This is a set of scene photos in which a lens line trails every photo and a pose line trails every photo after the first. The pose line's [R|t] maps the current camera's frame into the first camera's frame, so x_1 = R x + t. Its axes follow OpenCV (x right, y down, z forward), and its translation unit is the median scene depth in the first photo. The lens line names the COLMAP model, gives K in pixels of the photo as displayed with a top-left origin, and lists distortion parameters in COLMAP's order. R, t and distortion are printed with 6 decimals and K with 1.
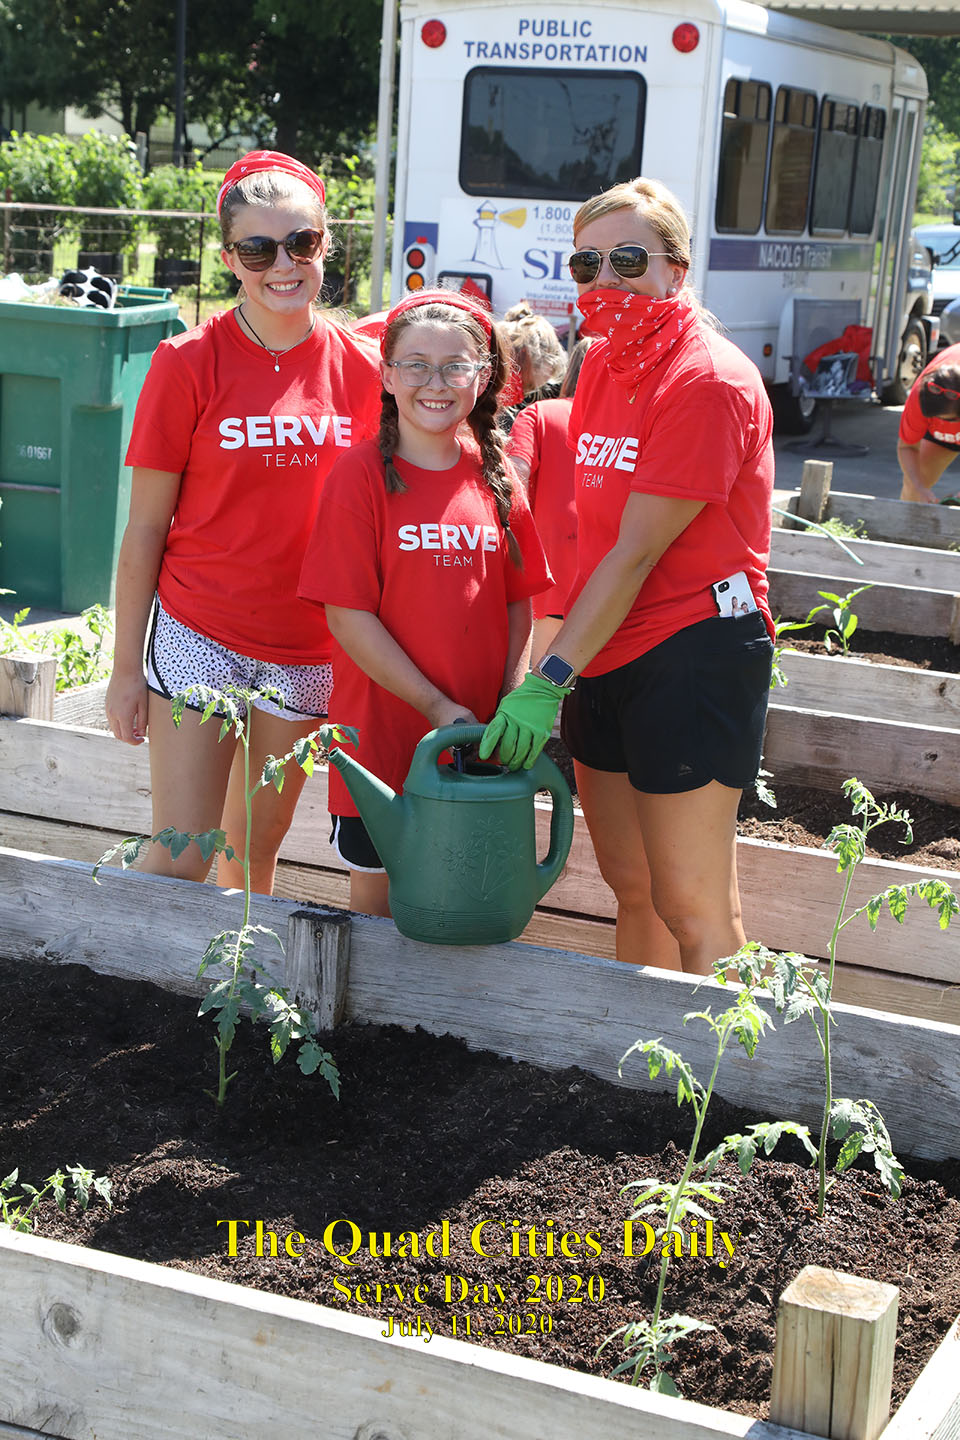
lens RADIAL K [[2697.7, 0, 477.6], [0, 2697.7, 716.6], [0, 0, 1]] dist [0.250886, 0.000000]
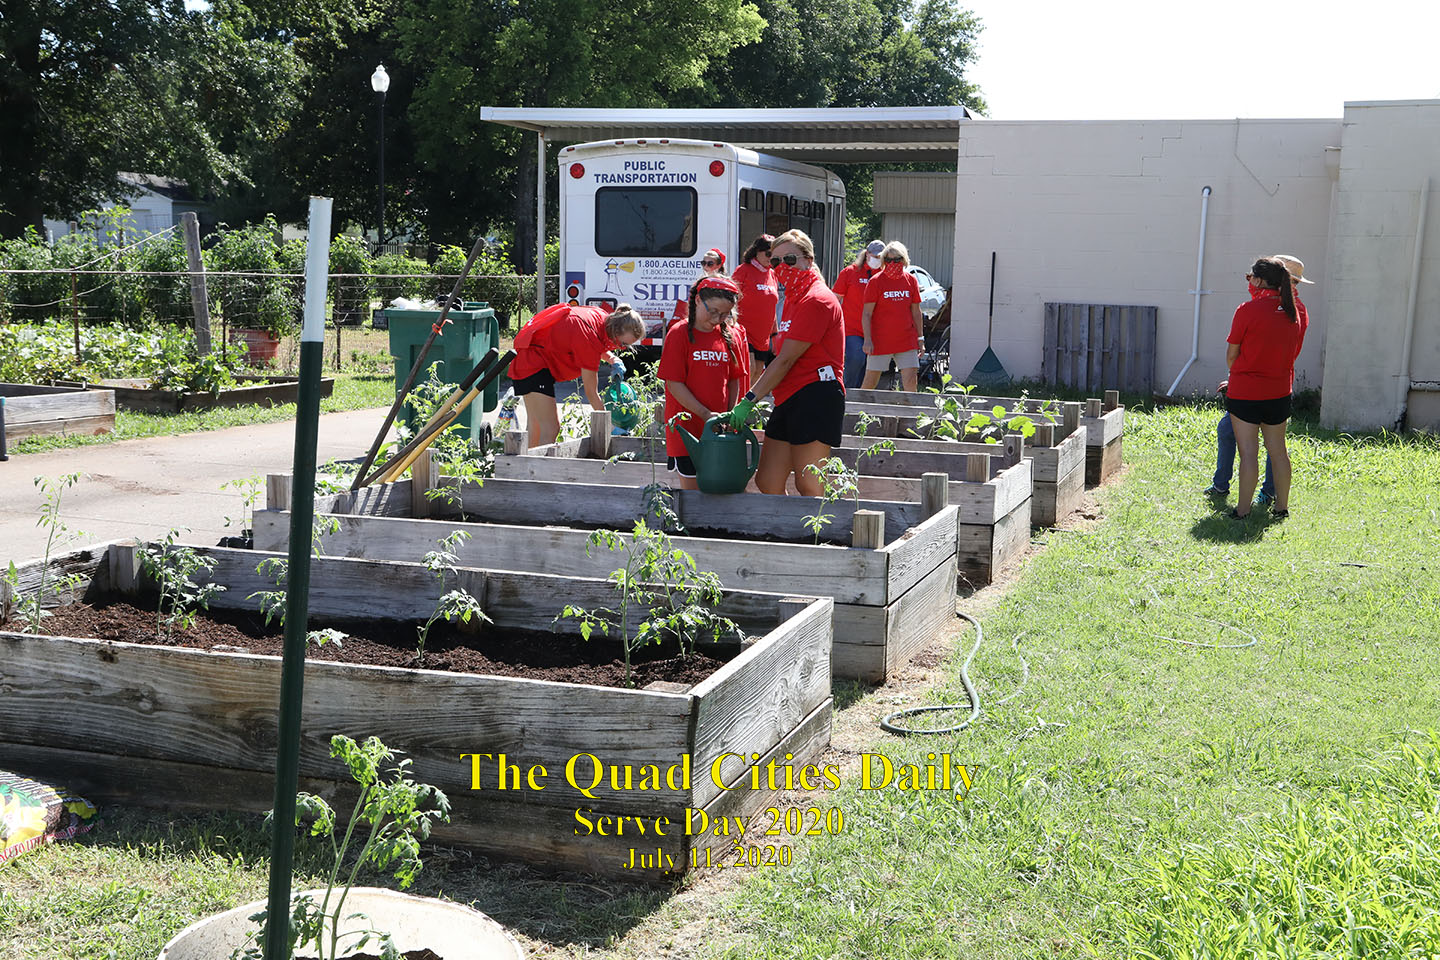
lens RADIAL K [[1831.3, 0, 720.9], [0, 1831.3, 483.2], [0, 0, 1]] dist [0.003477, 0.000000]
pose [[0.994775, -0.052427, 0.087600, -0.038639], [0.058434, 0.996008, -0.067479, 0.044187], [-0.083713, 0.072245, 0.993868, -0.198529]]
